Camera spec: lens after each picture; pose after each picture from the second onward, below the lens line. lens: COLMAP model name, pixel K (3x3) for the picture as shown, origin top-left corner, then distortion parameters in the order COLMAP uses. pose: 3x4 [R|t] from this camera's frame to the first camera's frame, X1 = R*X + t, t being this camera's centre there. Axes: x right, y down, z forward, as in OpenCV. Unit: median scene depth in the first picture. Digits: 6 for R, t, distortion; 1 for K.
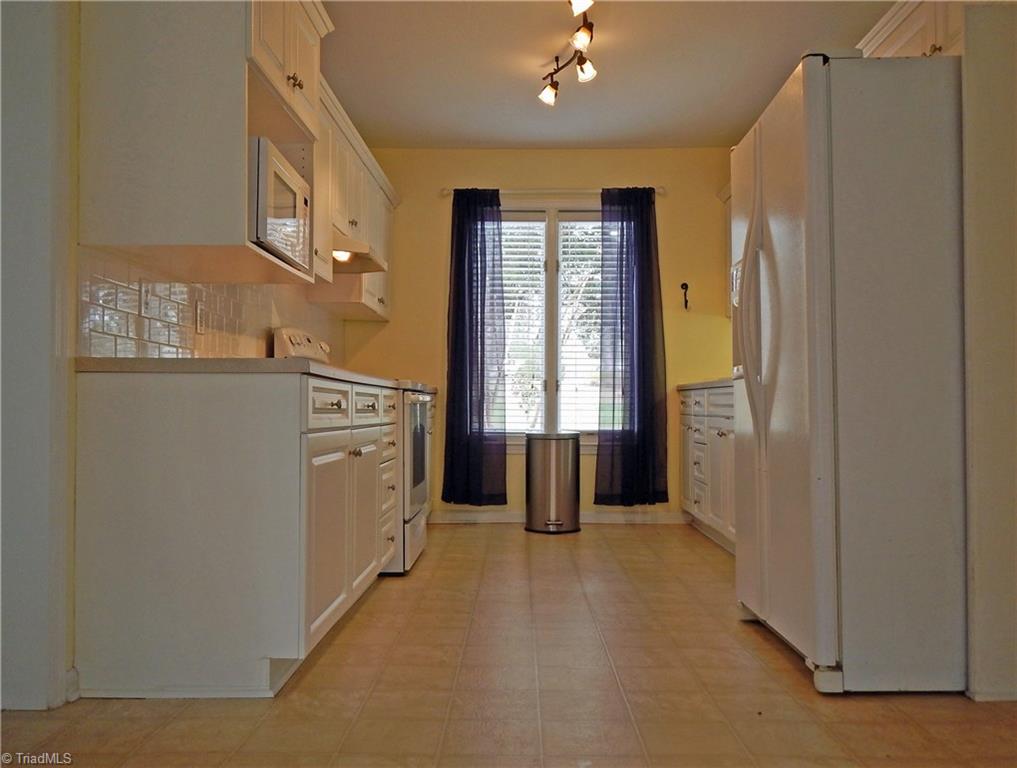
lens RADIAL K [[871.4, 0, 508.5], [0, 871.4, 384.0], [0, 0, 1]] dist [-0.004164, -0.002618]
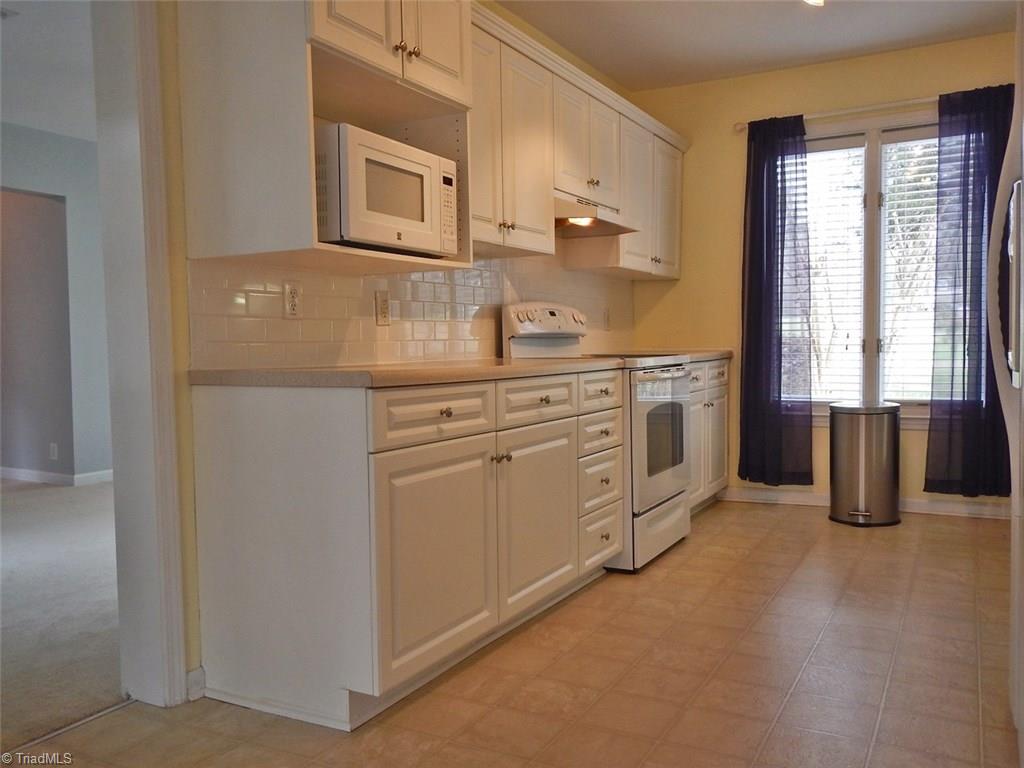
lens RADIAL K [[844.6, 0, 512.0], [0, 844.6, 384.0], [0, 0, 1]] dist [-0.011726, 0.003943]
pose [[0.880202, 0.002344, -0.474594, 0.132106], [0.034988, 0.996946, 0.069814, -0.030691], [0.473308, -0.078056, 0.877432, 0.130394]]
